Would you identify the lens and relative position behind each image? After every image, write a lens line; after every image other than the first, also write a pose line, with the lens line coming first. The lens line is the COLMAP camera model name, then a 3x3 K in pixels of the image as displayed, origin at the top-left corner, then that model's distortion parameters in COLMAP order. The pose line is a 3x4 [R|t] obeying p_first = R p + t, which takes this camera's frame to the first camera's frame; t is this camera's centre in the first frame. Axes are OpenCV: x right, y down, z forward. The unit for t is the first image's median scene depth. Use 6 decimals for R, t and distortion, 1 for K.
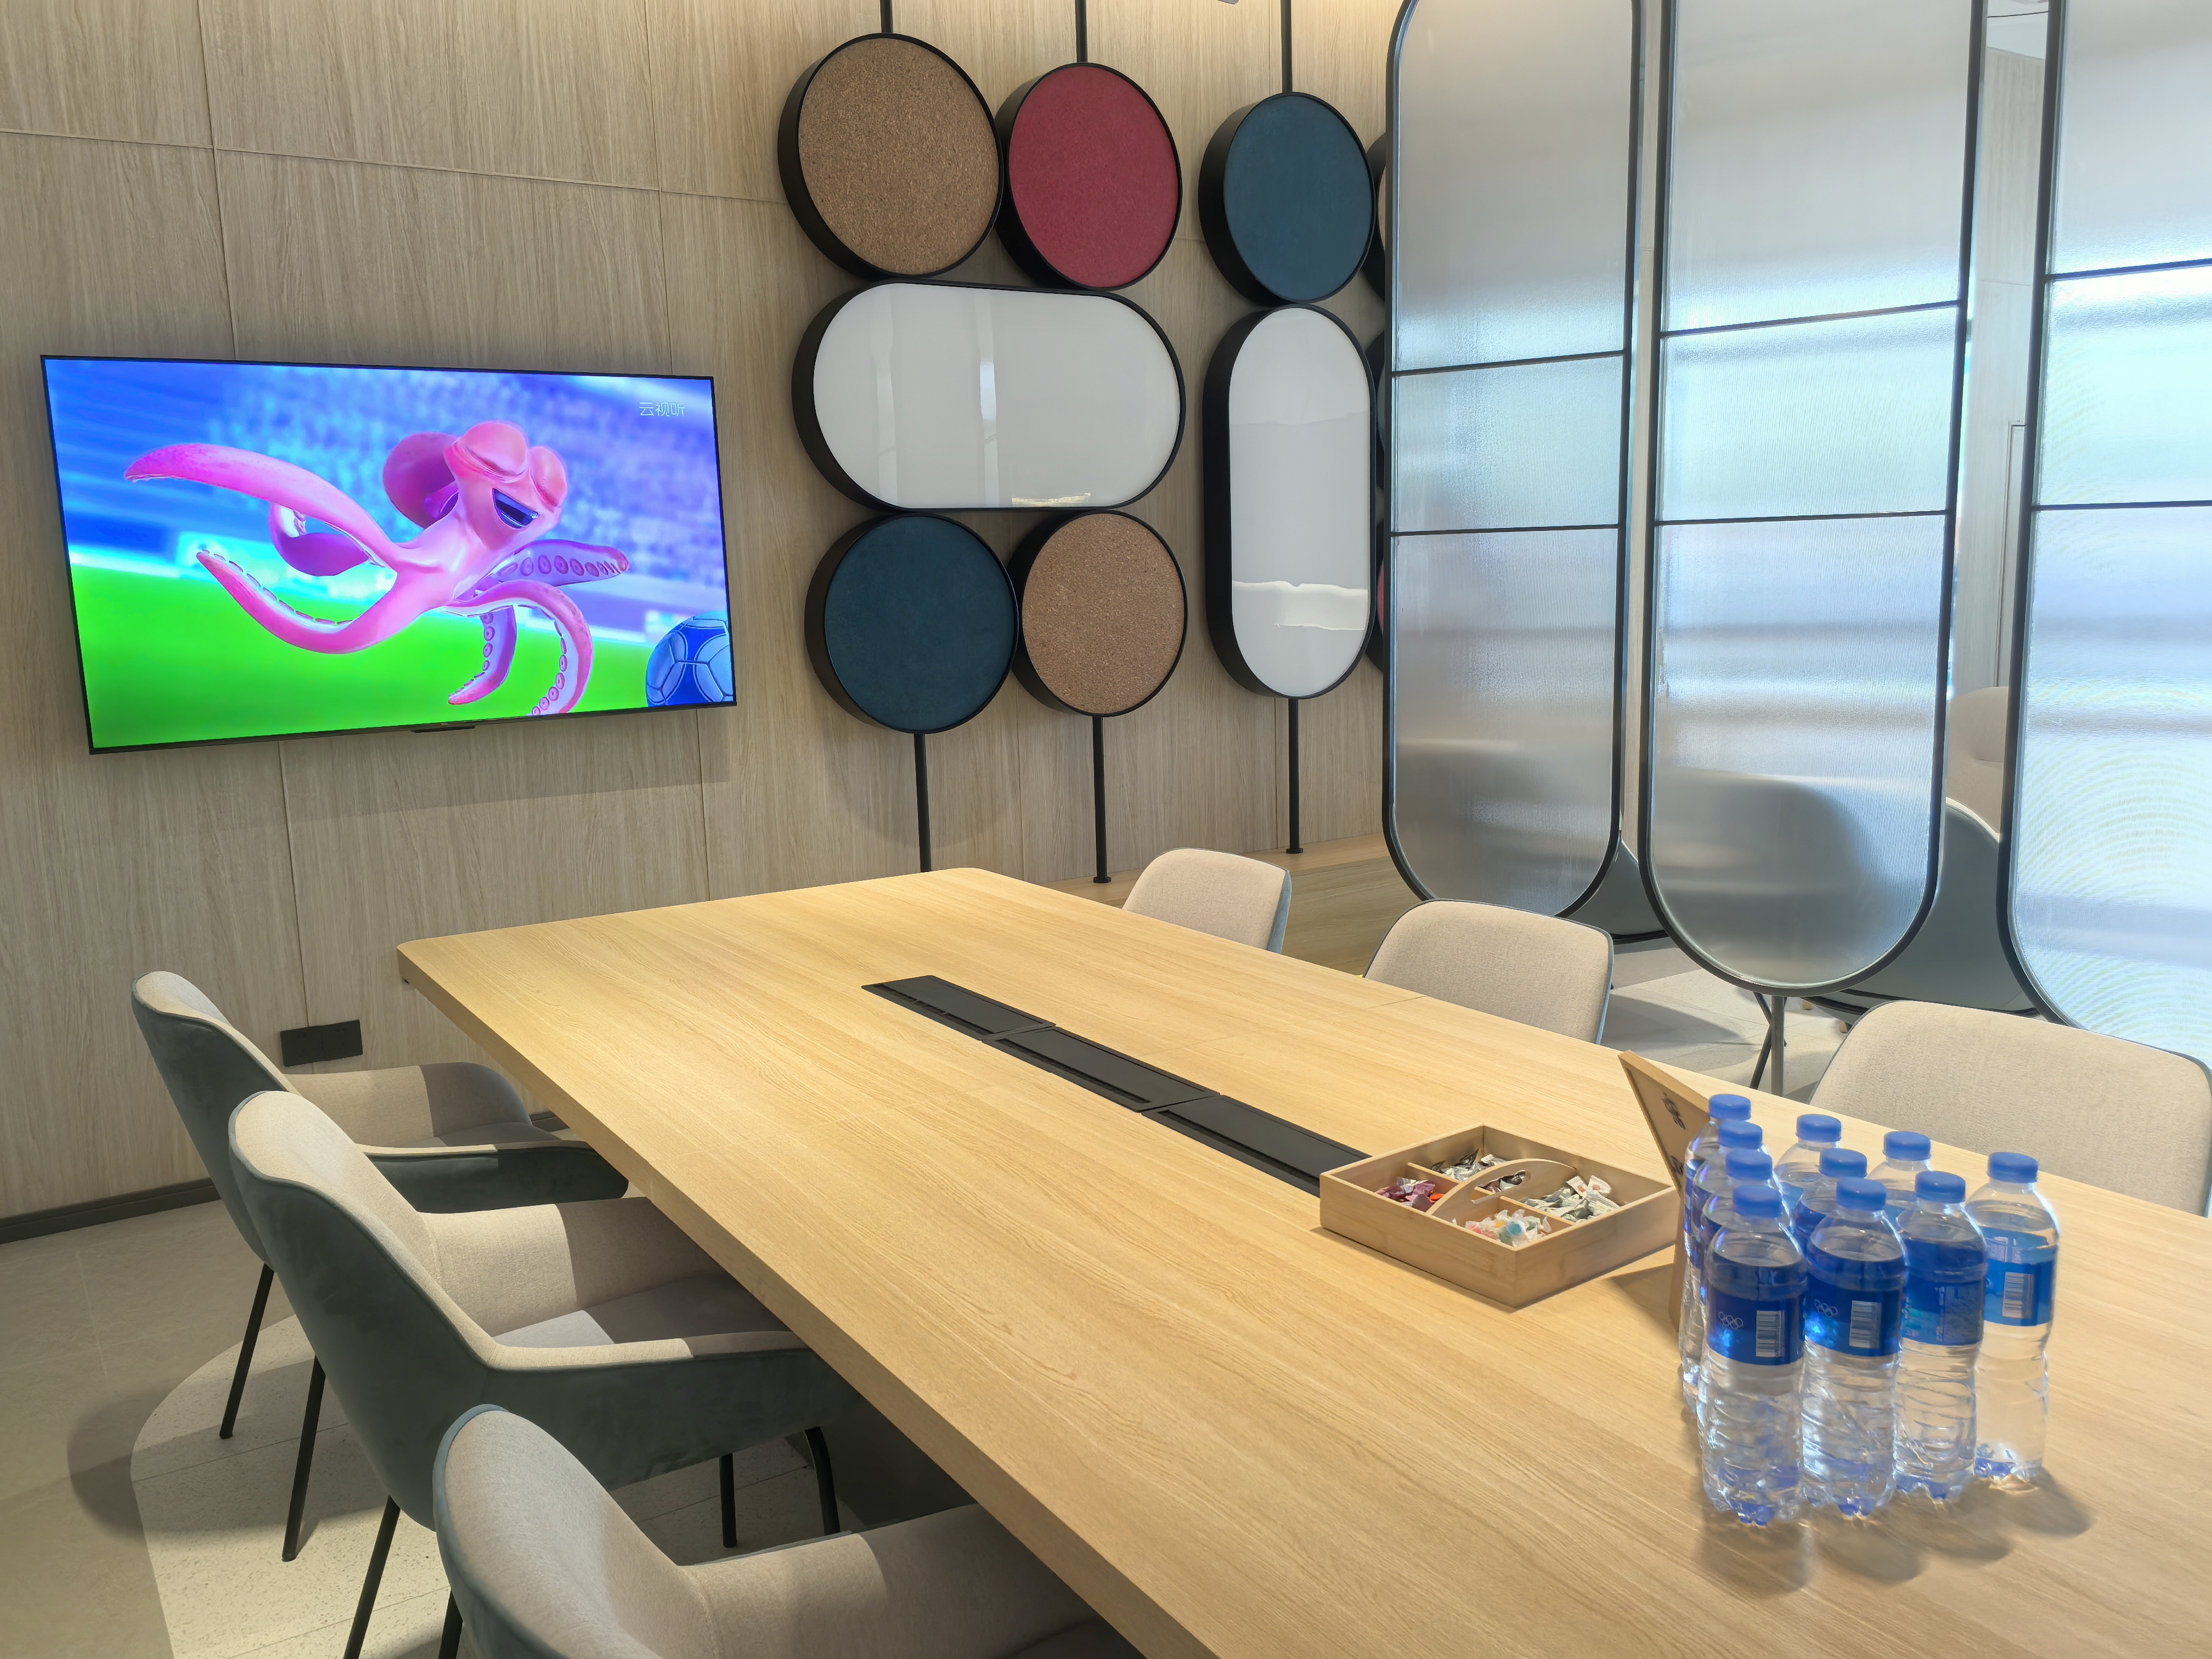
lens RADIAL K [[1724.0, 0, 1106.0], [0, 1724.0, 829.5], [0, 0, 1]] dist [0.109461, -0.103382]
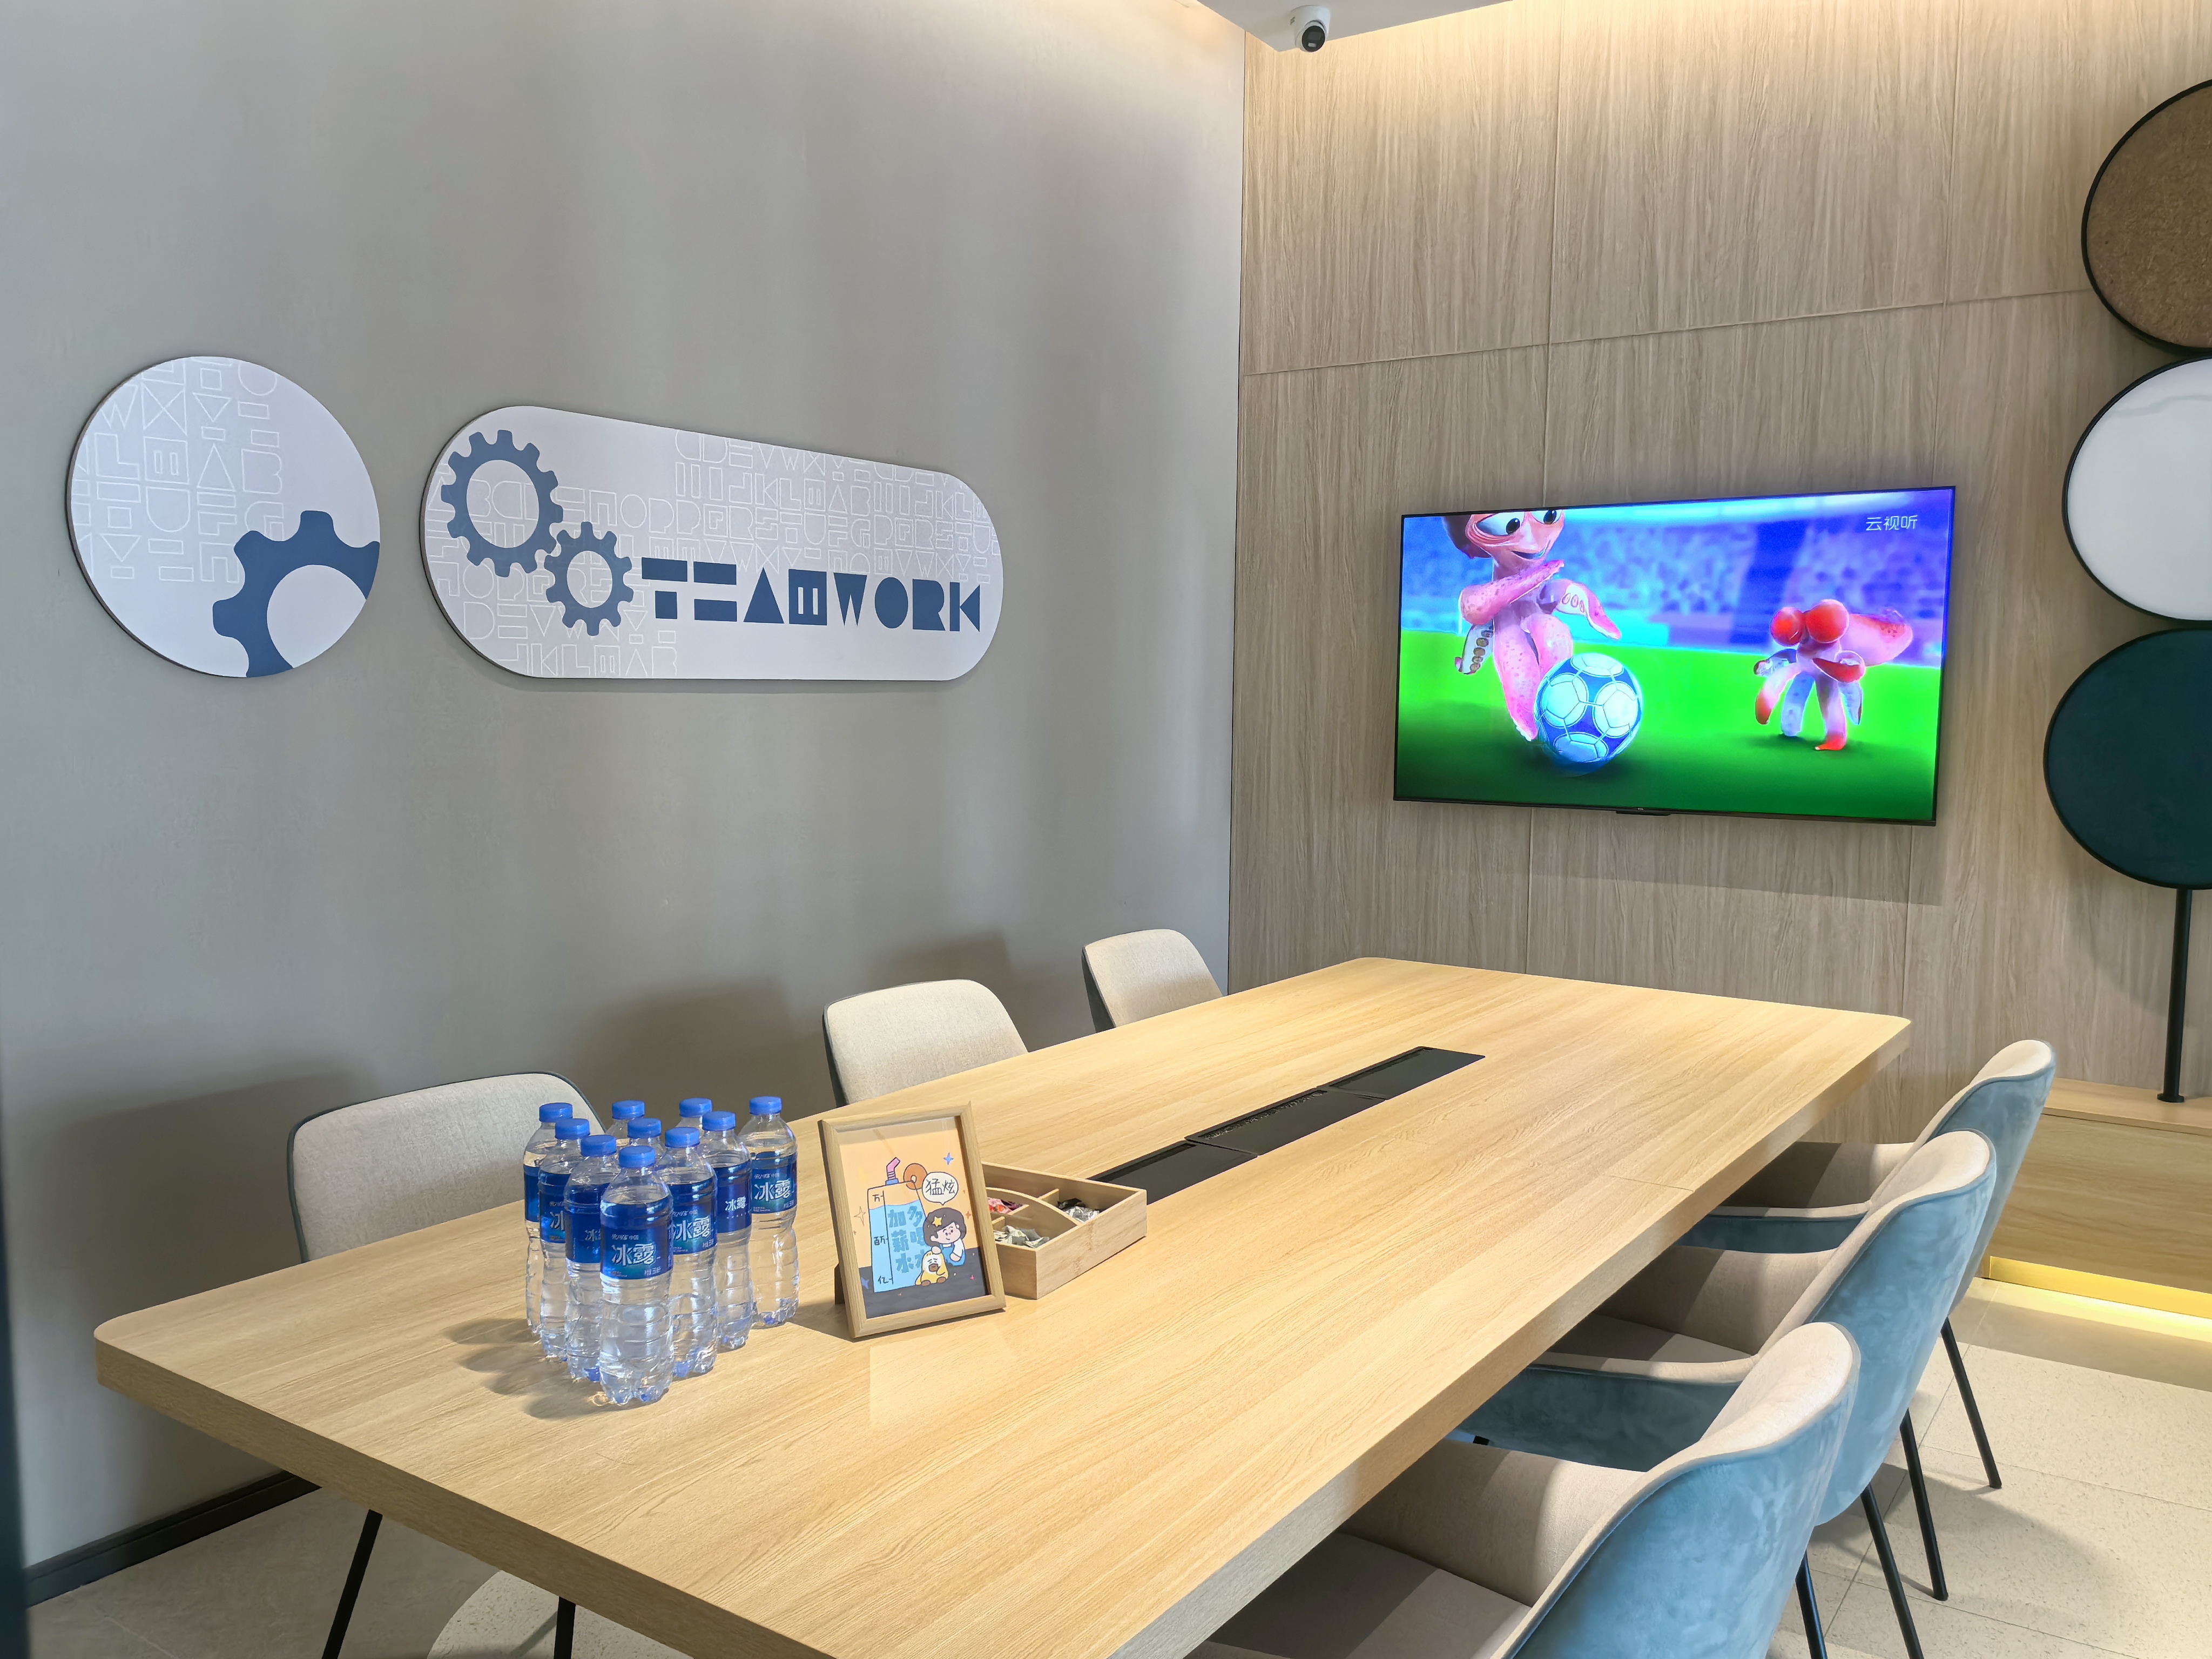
lens RADIAL K [[1748.3, 0, 1106.0], [0, 1748.3, 829.5], [0, 0, 1]] dist [0.120836, -0.166431]
pose [[0.402809, 0.113327, -0.908241, 0.522805], [-0.174842, 0.983559, 0.045181, -0.041799], [0.898429, 0.140599, 0.416000, 0.222164]]
